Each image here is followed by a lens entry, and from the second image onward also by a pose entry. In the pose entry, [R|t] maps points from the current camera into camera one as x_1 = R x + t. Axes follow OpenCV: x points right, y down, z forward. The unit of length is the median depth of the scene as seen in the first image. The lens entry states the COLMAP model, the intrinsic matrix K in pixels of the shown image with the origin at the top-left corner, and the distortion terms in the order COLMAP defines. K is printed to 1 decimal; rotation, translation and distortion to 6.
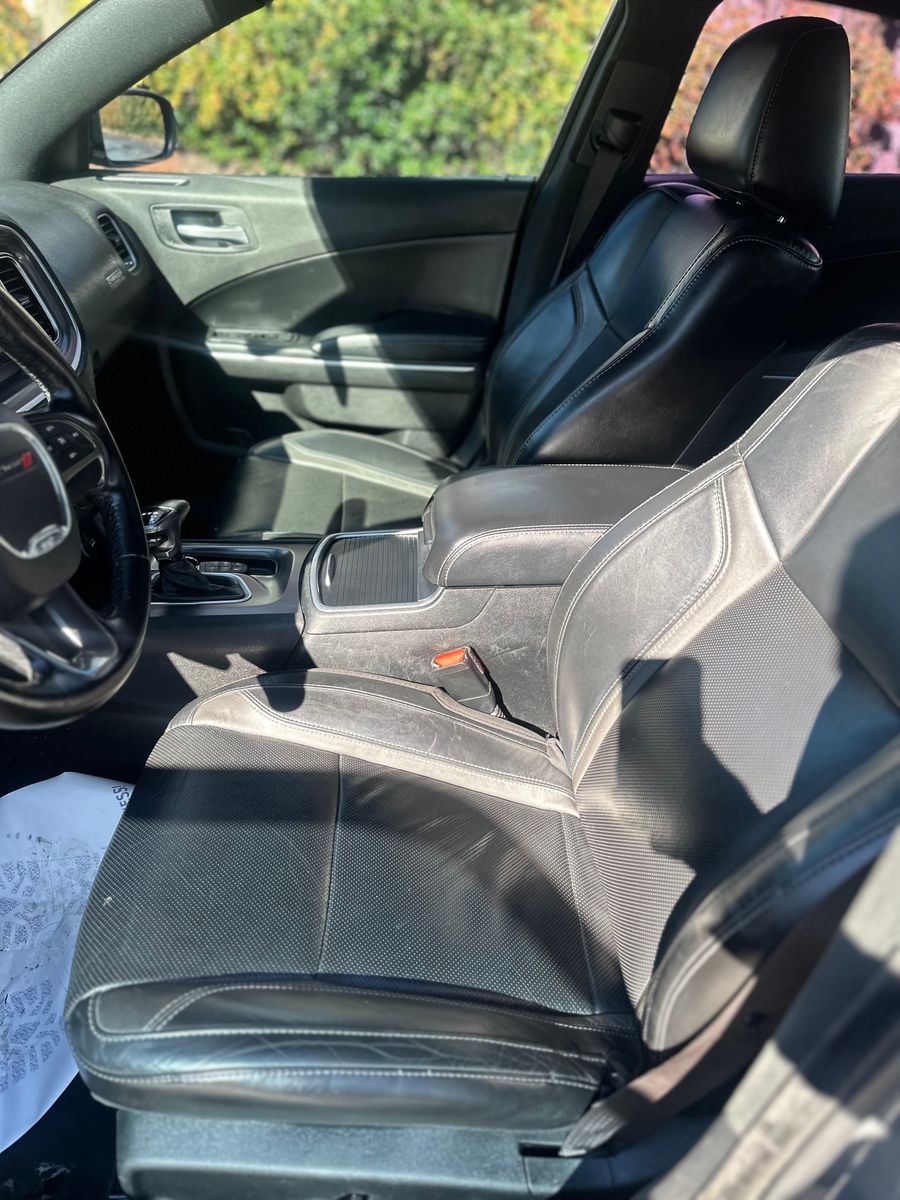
lens RADIAL K [[838.0, 0, 453.4], [0, 838.0, 626.5], [0, 0, 1]] dist [0.054940, -0.081889]
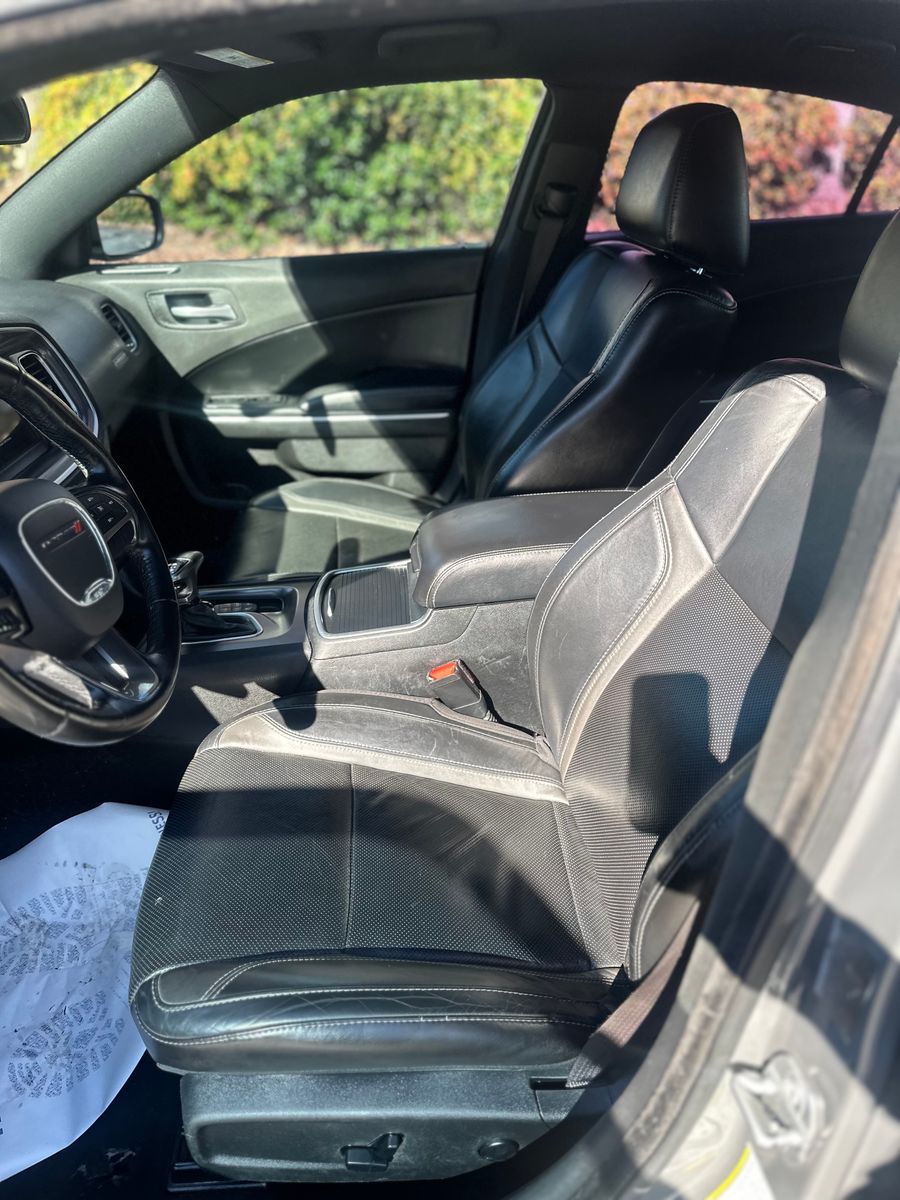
lens RADIAL K [[837.8, 0, 464.7], [0, 837.8, 601.6], [0, 0, 1]] dist [0.066307, -0.102124]
pose [[0.996797, -0.078206, 0.016720, 0.013813], [0.079154, 0.994629, -0.066687, 0.021729], [-0.011415, 0.067797, 0.997634, -0.132136]]
